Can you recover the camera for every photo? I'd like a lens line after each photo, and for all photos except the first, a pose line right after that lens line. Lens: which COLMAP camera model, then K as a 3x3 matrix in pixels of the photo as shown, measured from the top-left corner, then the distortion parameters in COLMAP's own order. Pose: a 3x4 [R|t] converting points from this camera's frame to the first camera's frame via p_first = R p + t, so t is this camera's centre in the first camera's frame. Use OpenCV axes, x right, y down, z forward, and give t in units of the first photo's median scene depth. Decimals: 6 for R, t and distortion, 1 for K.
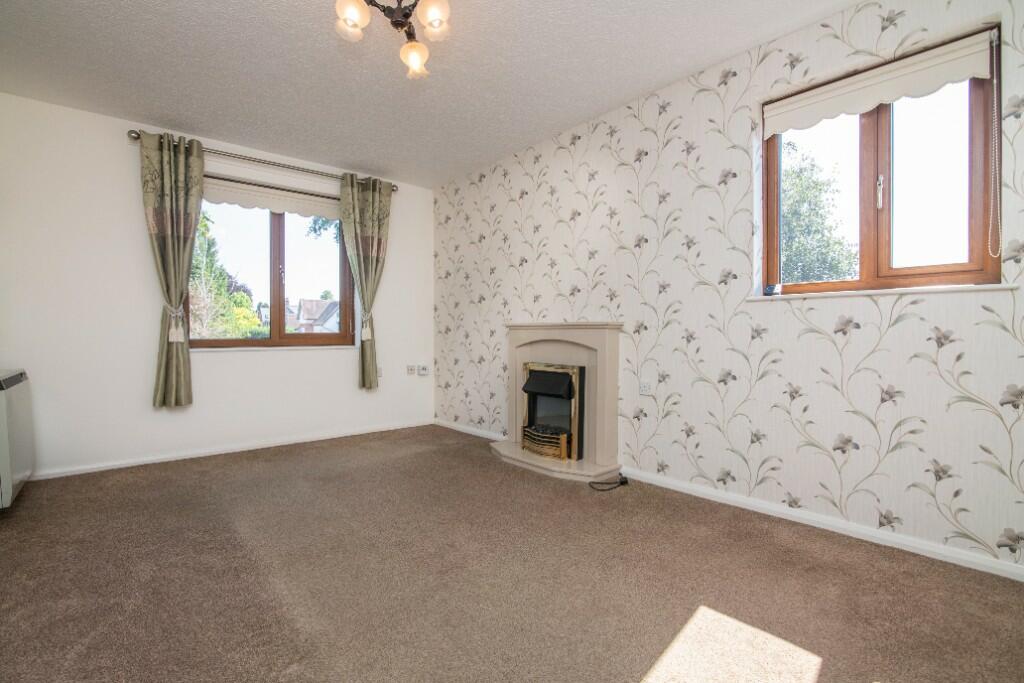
lens RADIAL K [[481.6, 0, 495.6], [0, 481.6, 337.5], [0, 0, 1]] dist [-0.012954, -0.000322]
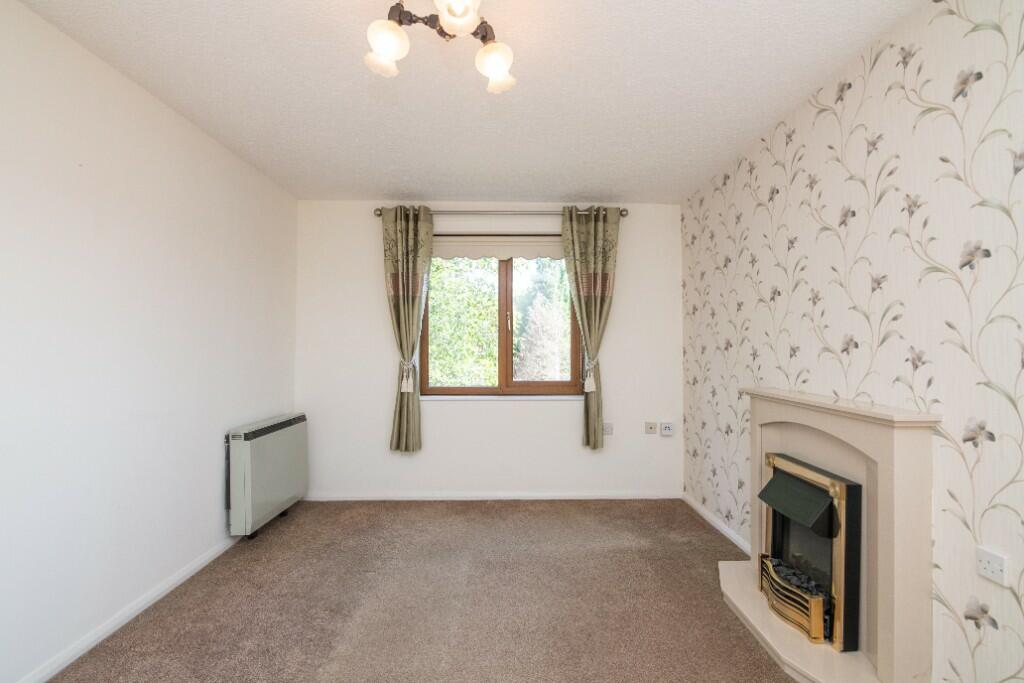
lens RADIAL K [[481.6, 0, 495.6], [0, 481.6, 337.5], [0, 0, 1]] dist [-0.012954, -0.000322]
pose [[0.780731, -0.016371, -0.624653, 0.171970], [-0.004015, 0.999505, -0.031214, -0.077823], [0.624855, 0.026878, 0.780278, 0.250947]]
